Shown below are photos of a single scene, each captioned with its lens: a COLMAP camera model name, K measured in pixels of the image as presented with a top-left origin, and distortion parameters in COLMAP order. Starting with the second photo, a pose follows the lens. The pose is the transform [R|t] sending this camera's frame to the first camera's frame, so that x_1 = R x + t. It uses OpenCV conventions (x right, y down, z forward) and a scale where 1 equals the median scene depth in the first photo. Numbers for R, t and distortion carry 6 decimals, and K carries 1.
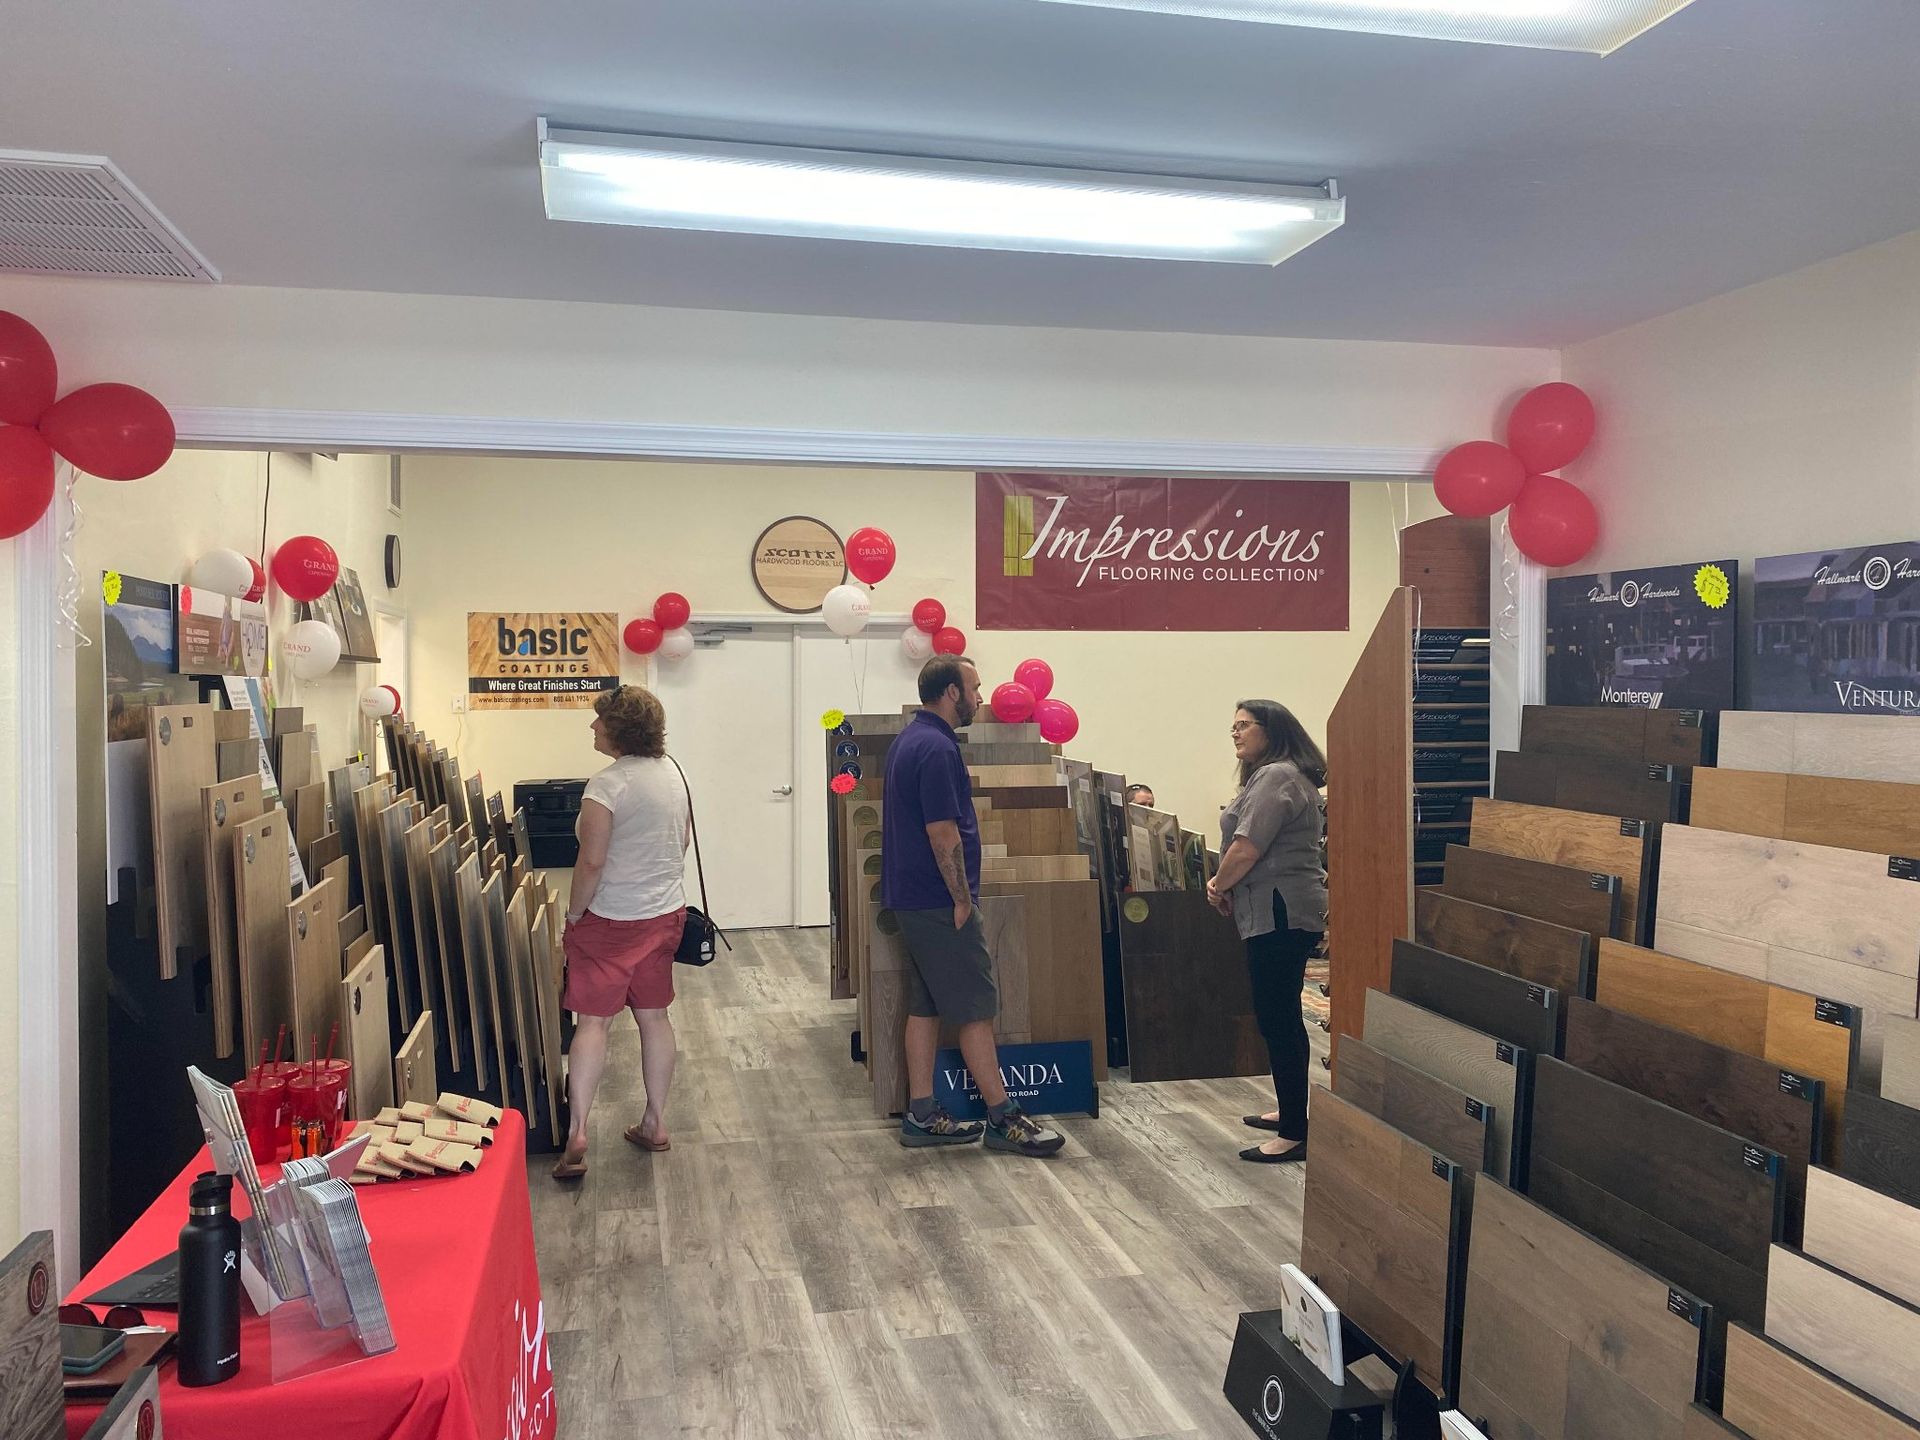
lens RADIAL K [[1467.3, 0, 953.5], [0, 1467.3, 725.4], [0, 0, 1]] dist [0.005679, -0.032477]
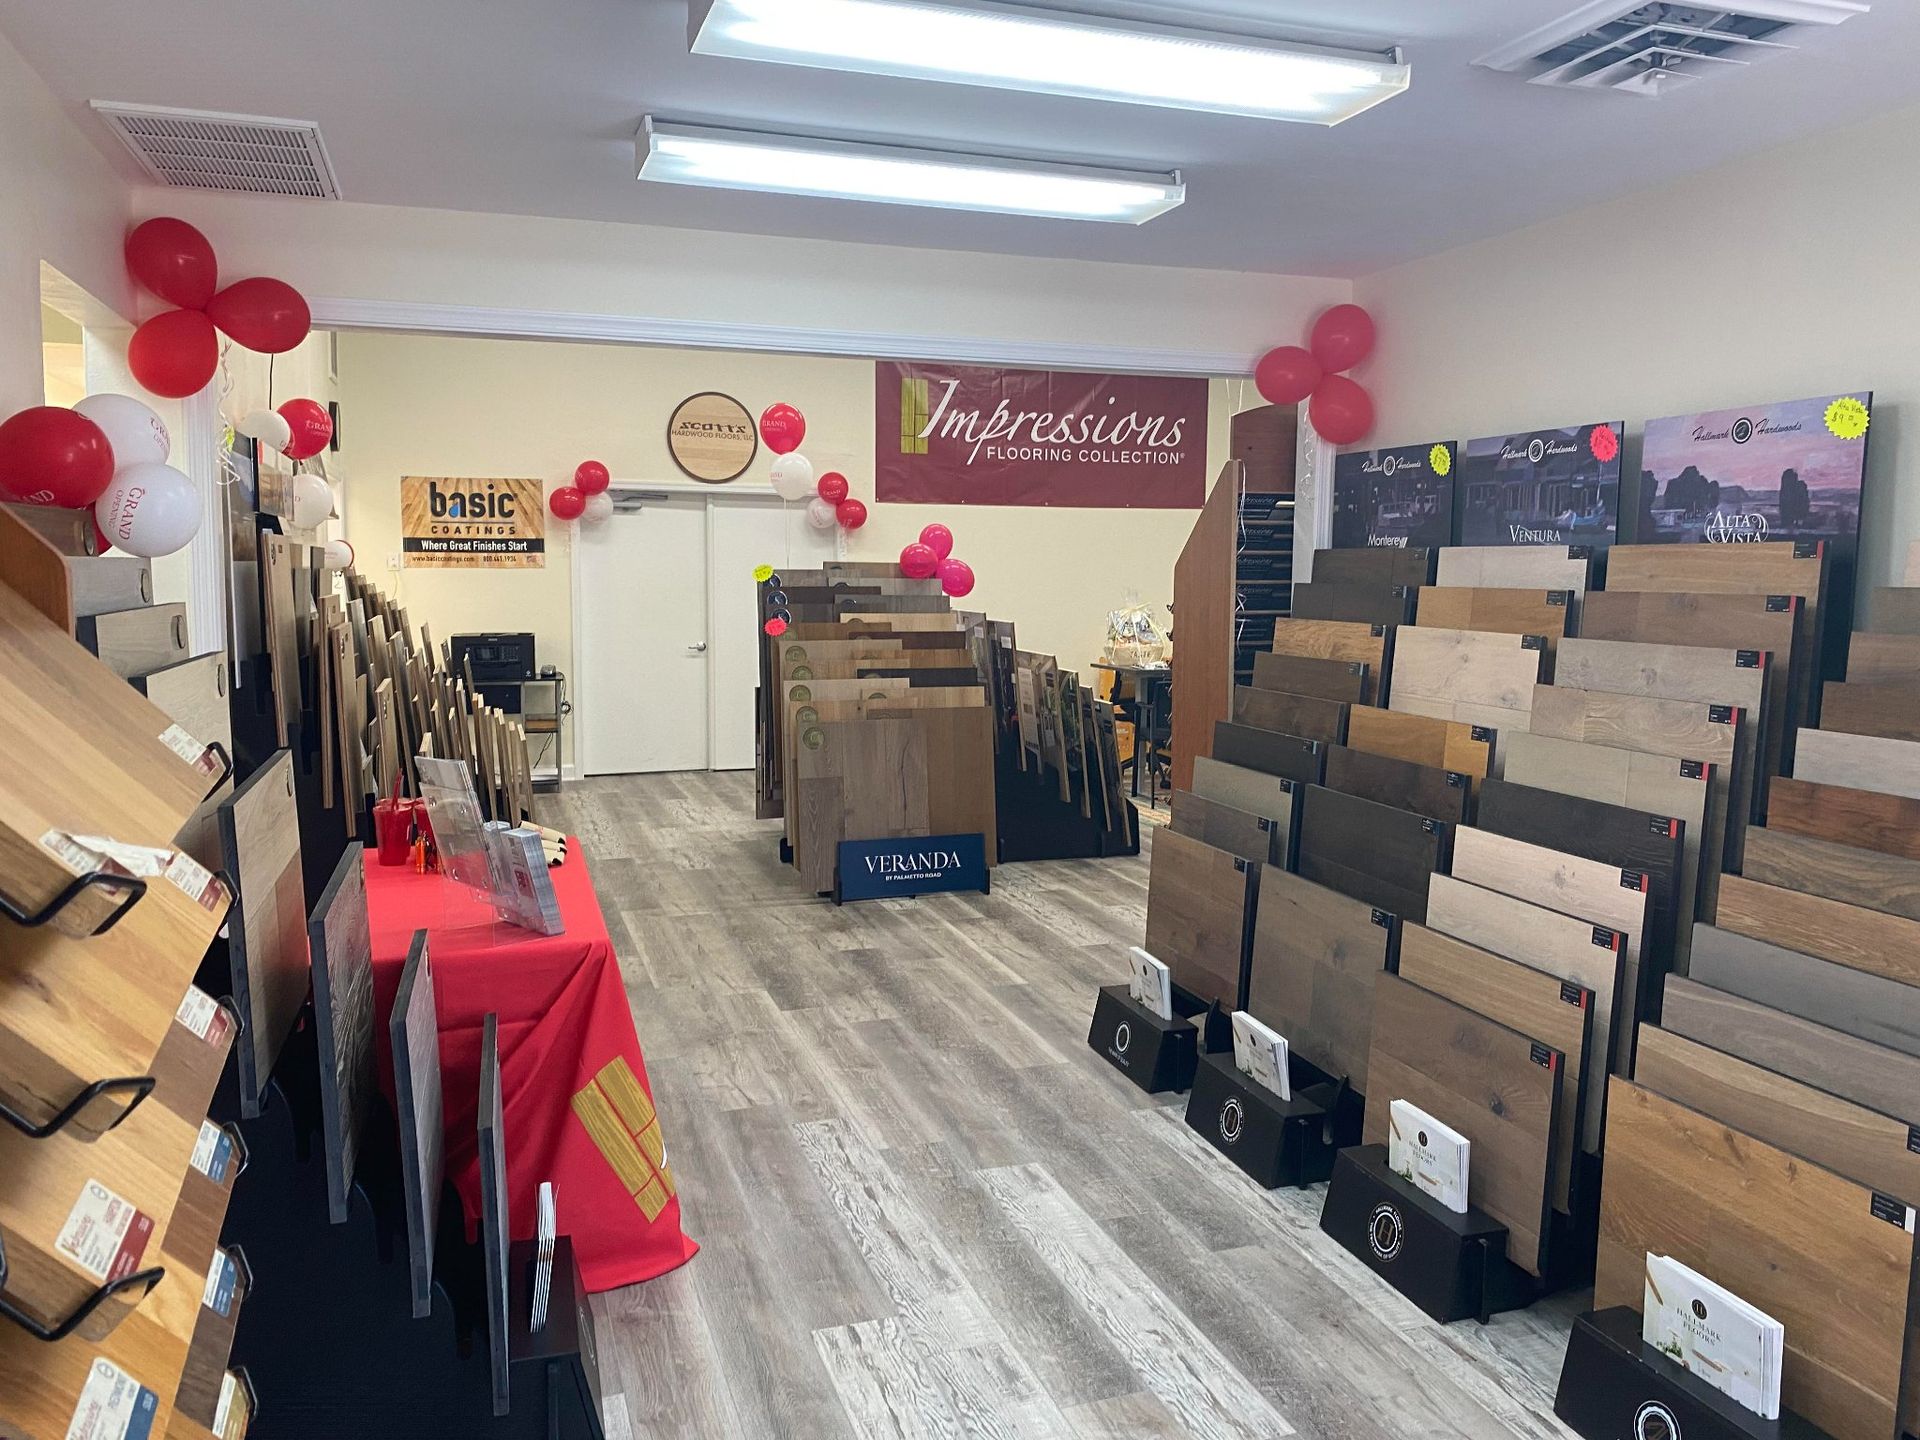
lens RADIAL K [[1482.1, 0, 969.2], [0, 1482.1, 748.9], [0, 0, 1]] dist [0.088380, -0.314683]
pose [[0.995020, 0.002090, 0.099657, -0.059456], [-0.010975, 0.995998, 0.088694, 0.046370], [-0.099073, -0.089346, 0.991061, -0.311609]]
